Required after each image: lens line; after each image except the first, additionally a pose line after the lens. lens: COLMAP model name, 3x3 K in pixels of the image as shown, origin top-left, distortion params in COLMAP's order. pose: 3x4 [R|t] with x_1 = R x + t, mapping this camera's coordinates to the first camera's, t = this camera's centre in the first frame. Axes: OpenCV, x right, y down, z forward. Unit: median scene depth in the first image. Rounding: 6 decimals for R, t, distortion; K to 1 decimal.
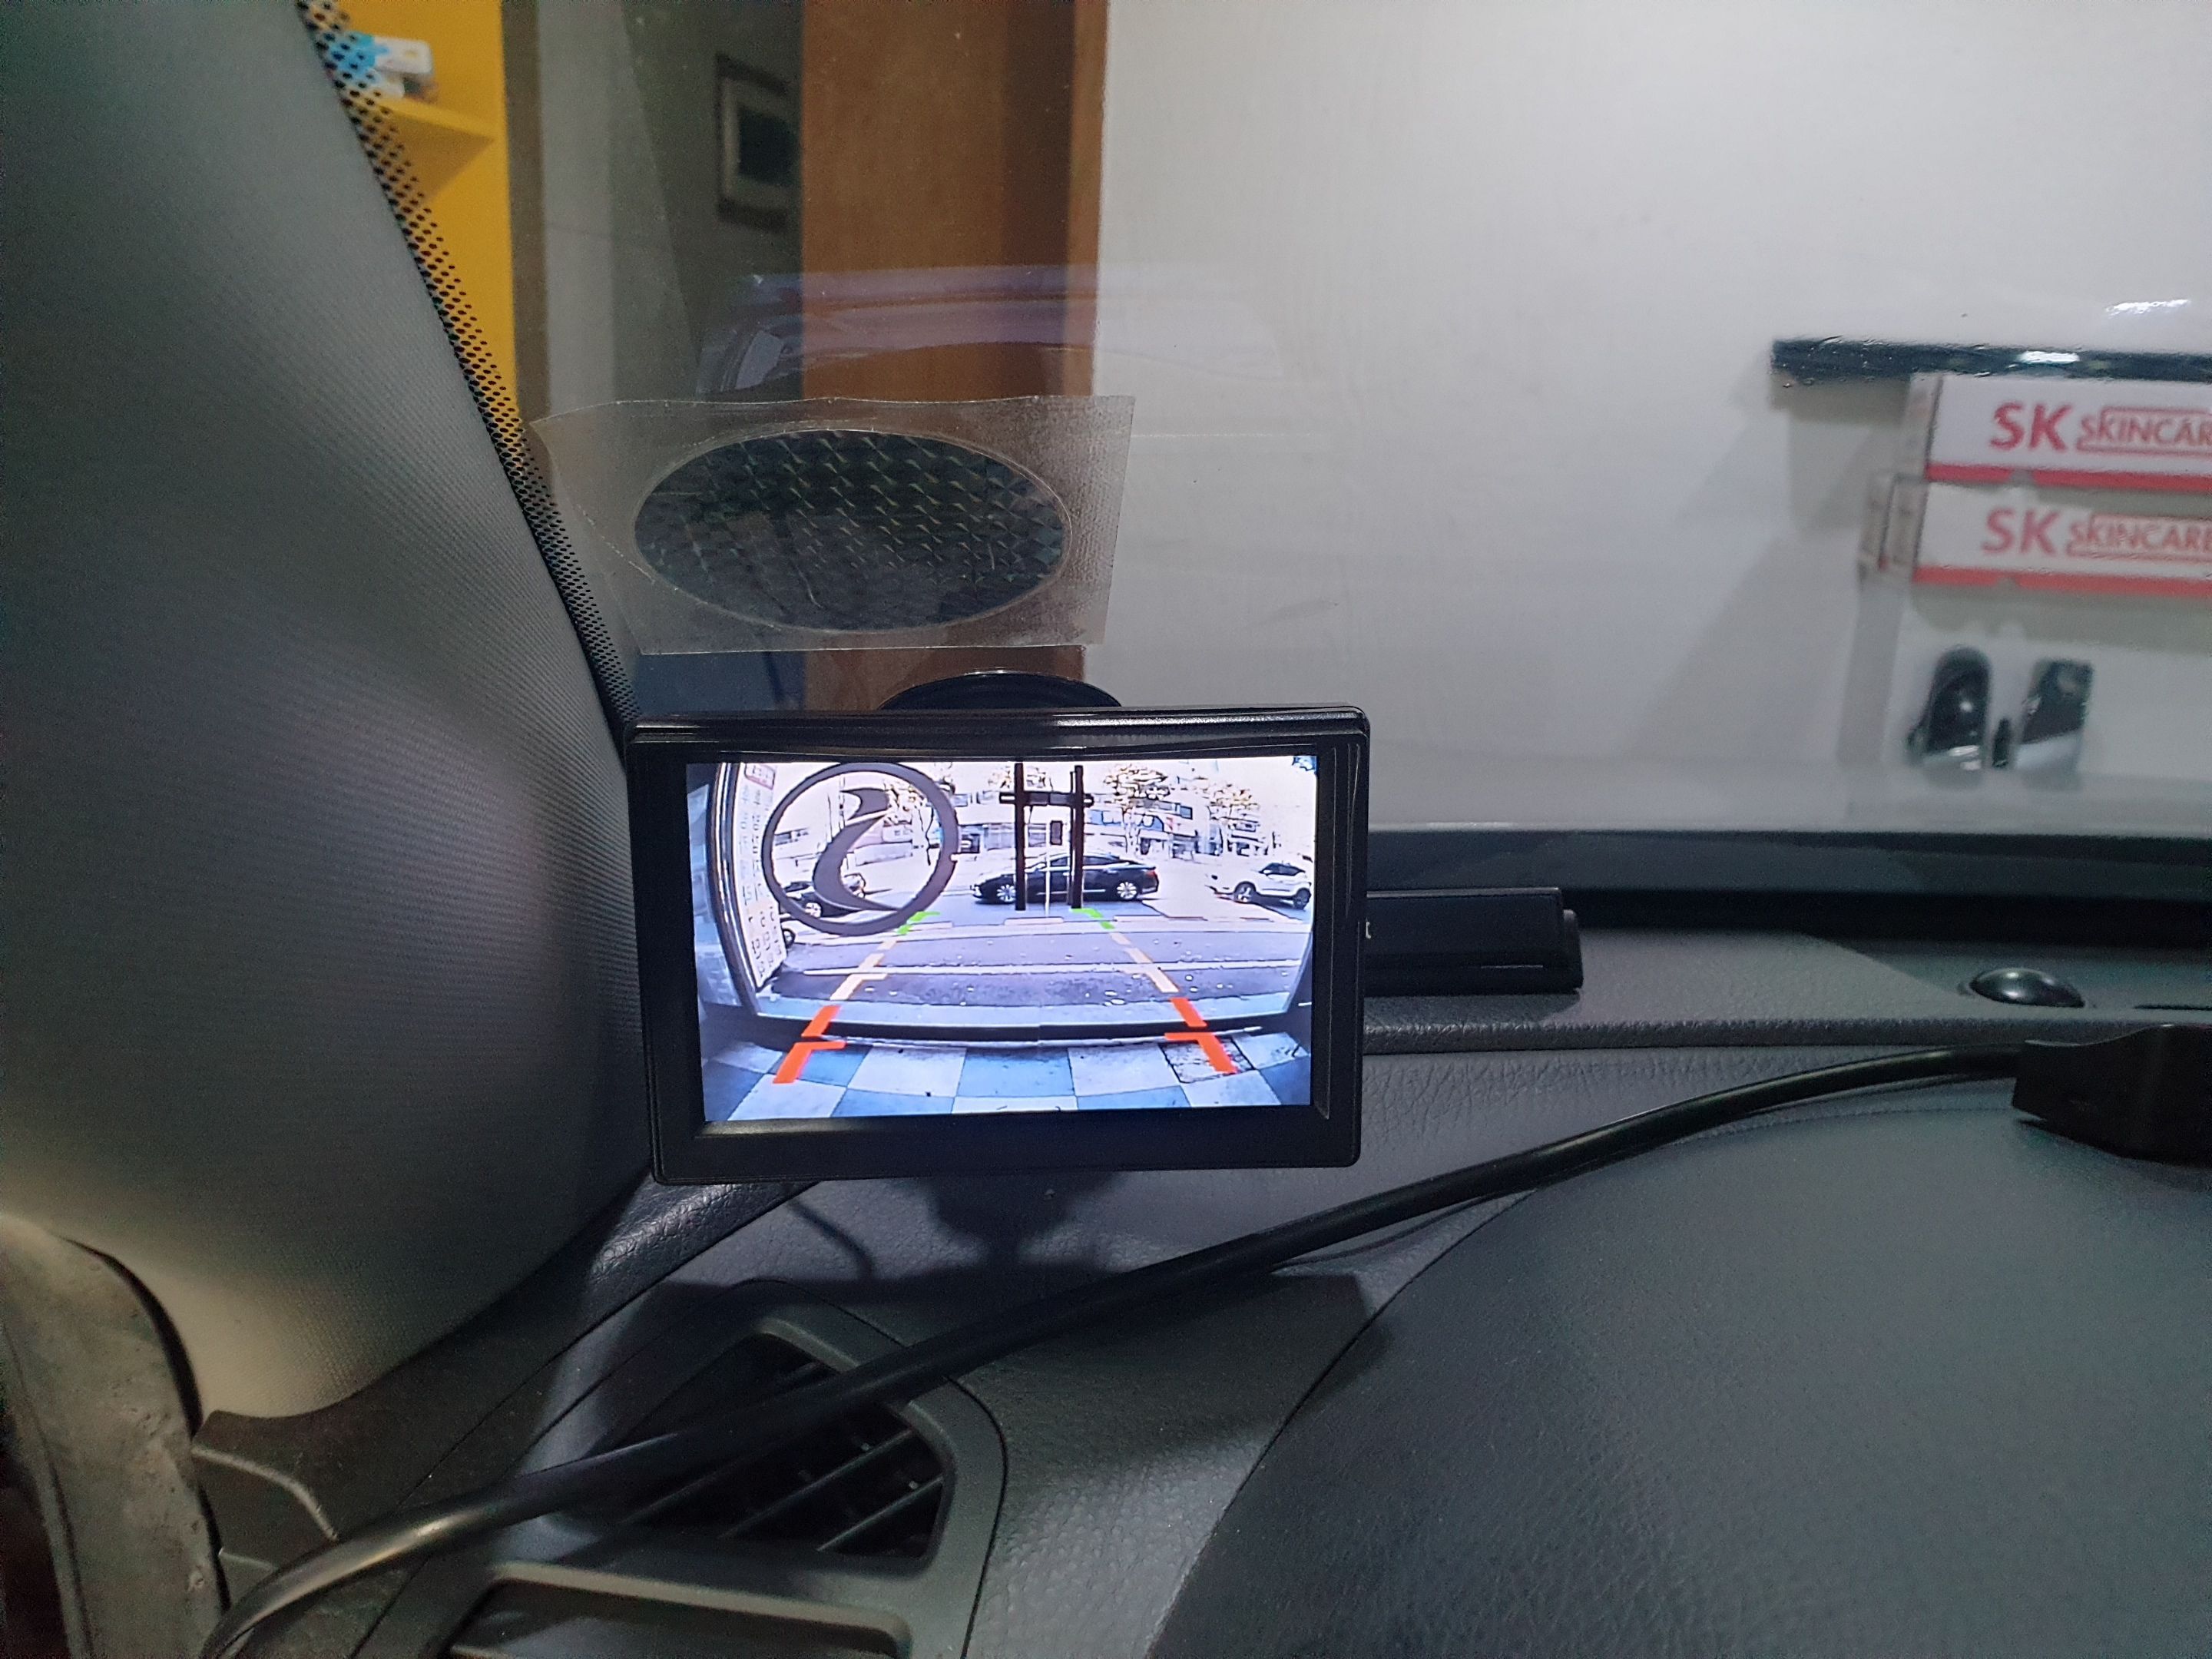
lens RADIAL K [[1784.4, 0, 1112.2], [0, 1784.4, 831.7], [0, 0, 1]] dist [-0.036855, -0.013504]
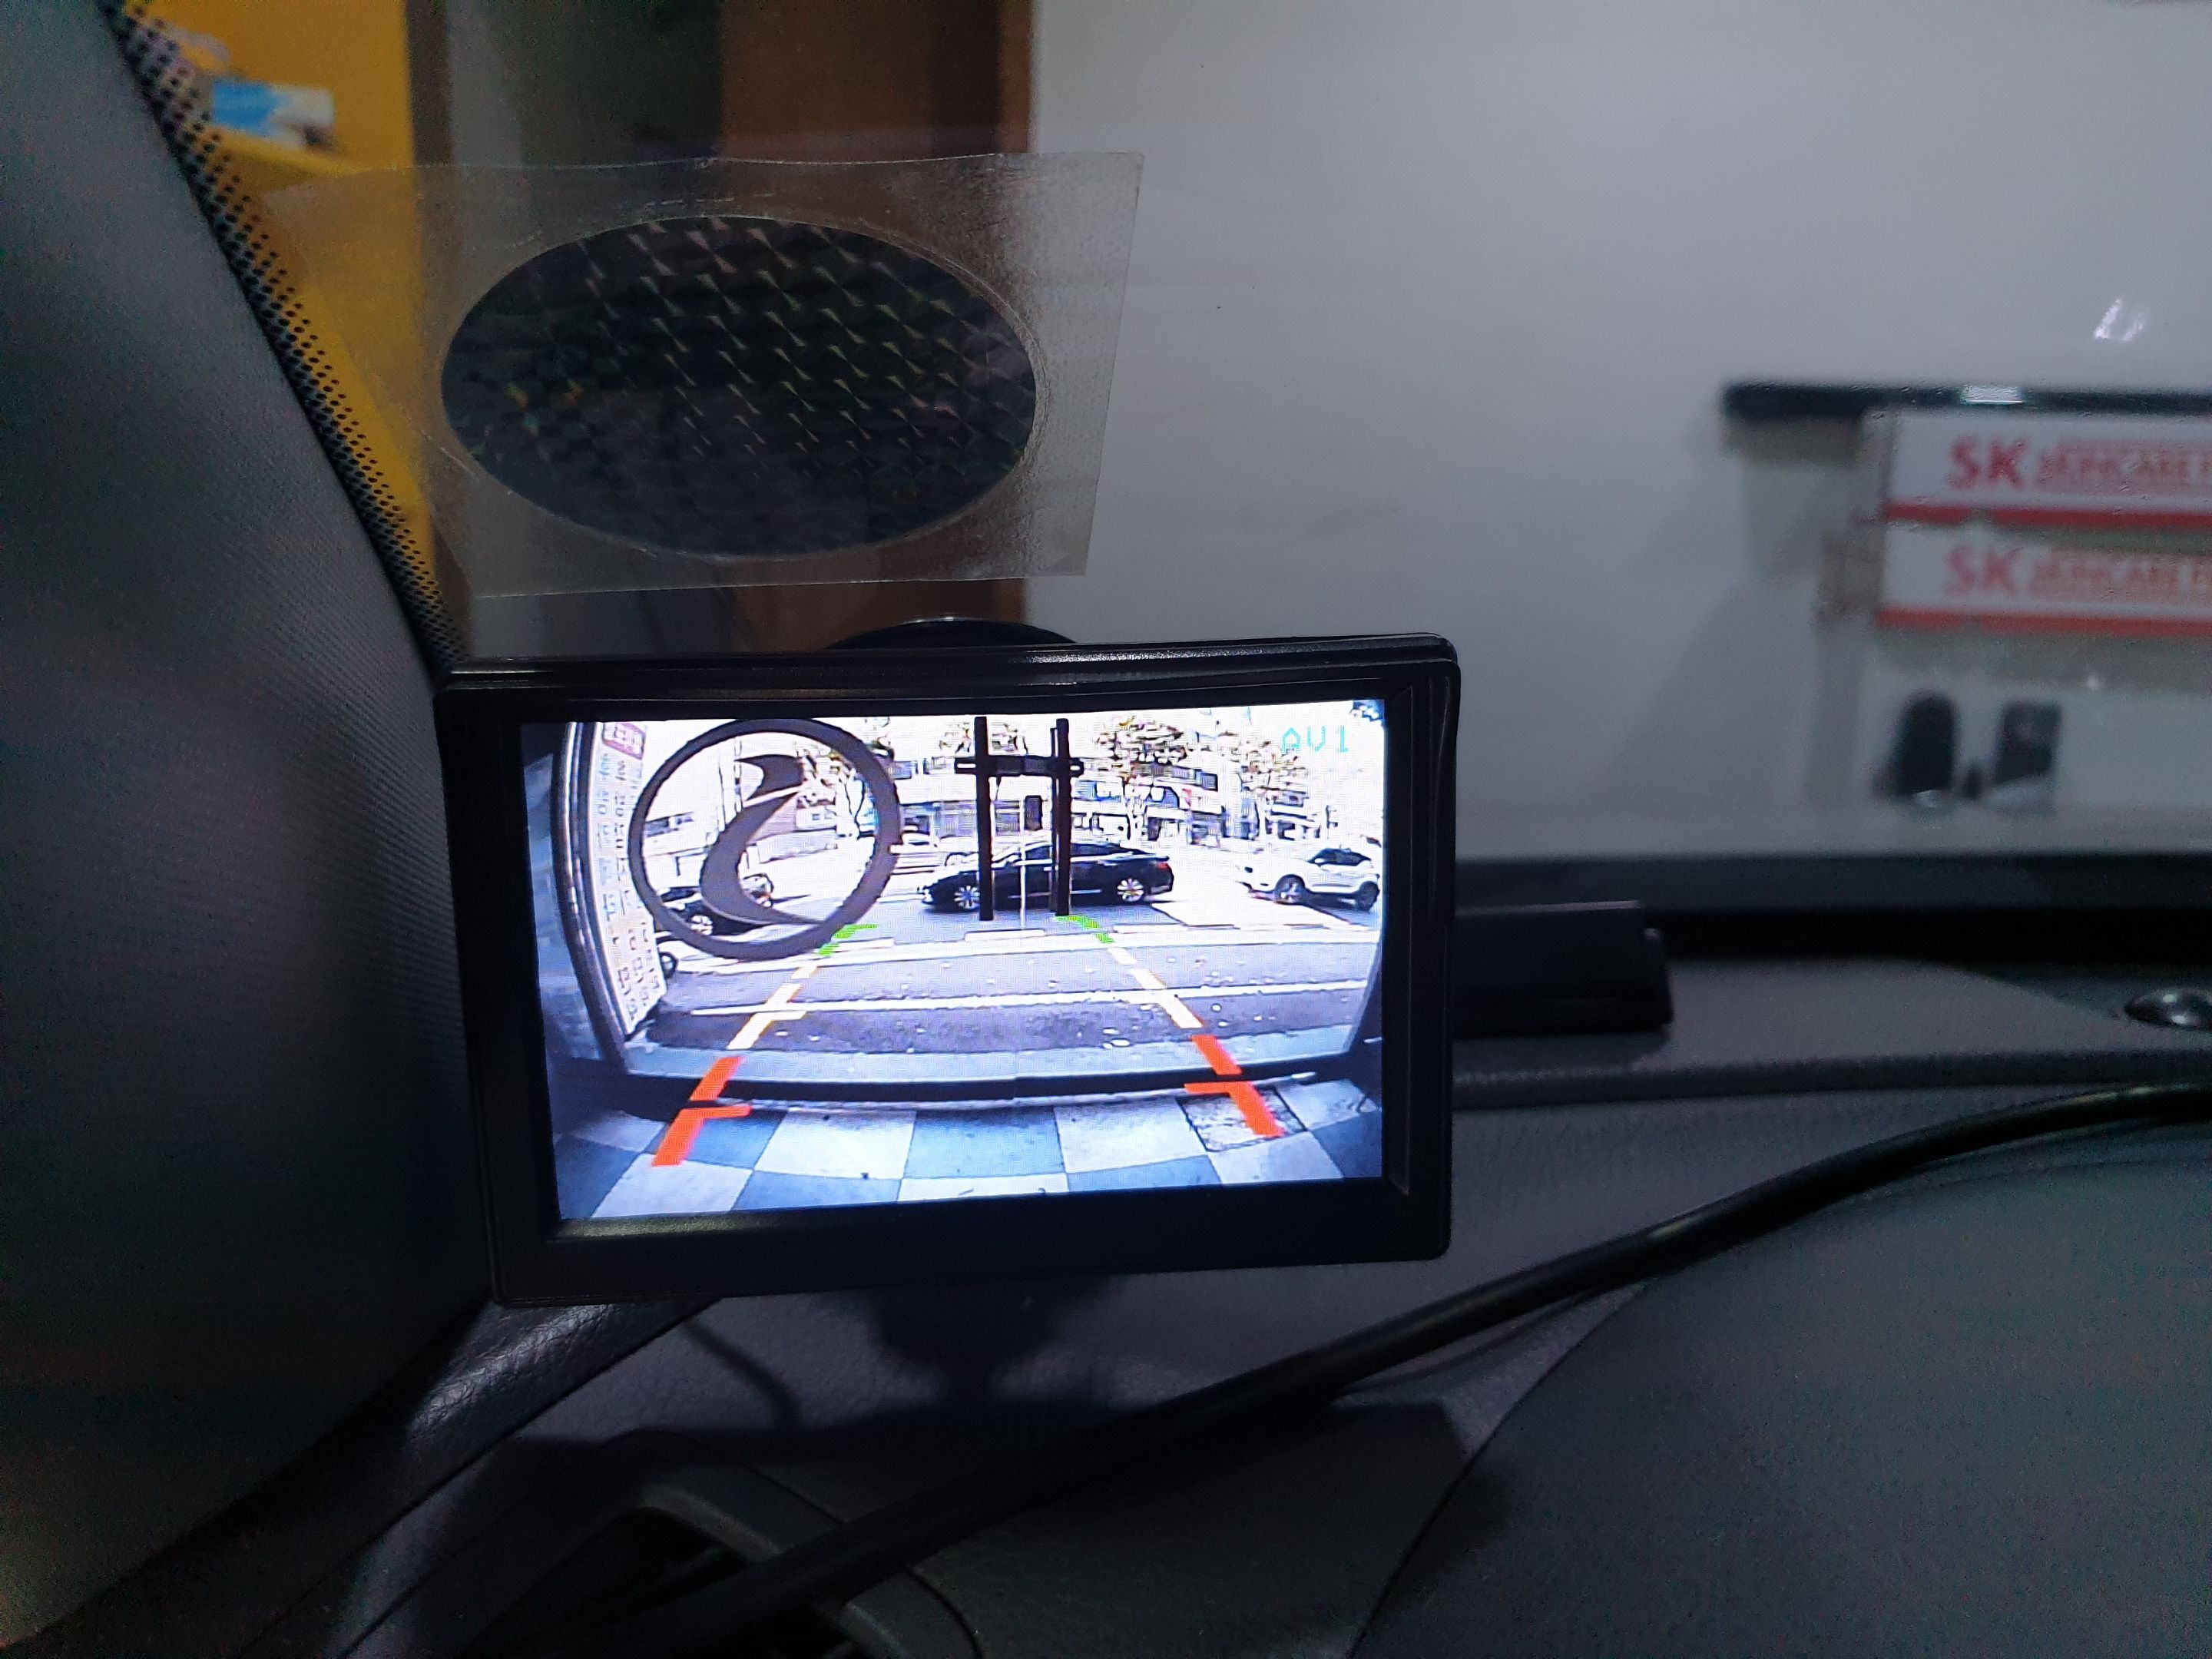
lens RADIAL K [[1845.3, 0, 1097.7], [0, 1845.3, 837.8], [0, 0, 1]] dist [-0.064300, 0.003172]
pose [[0.999482, -0.021899, 0.023570, -0.022104], [0.022743, 0.999087, -0.036178, 0.037487], [-0.022757, 0.036695, 0.999067, 0.234494]]
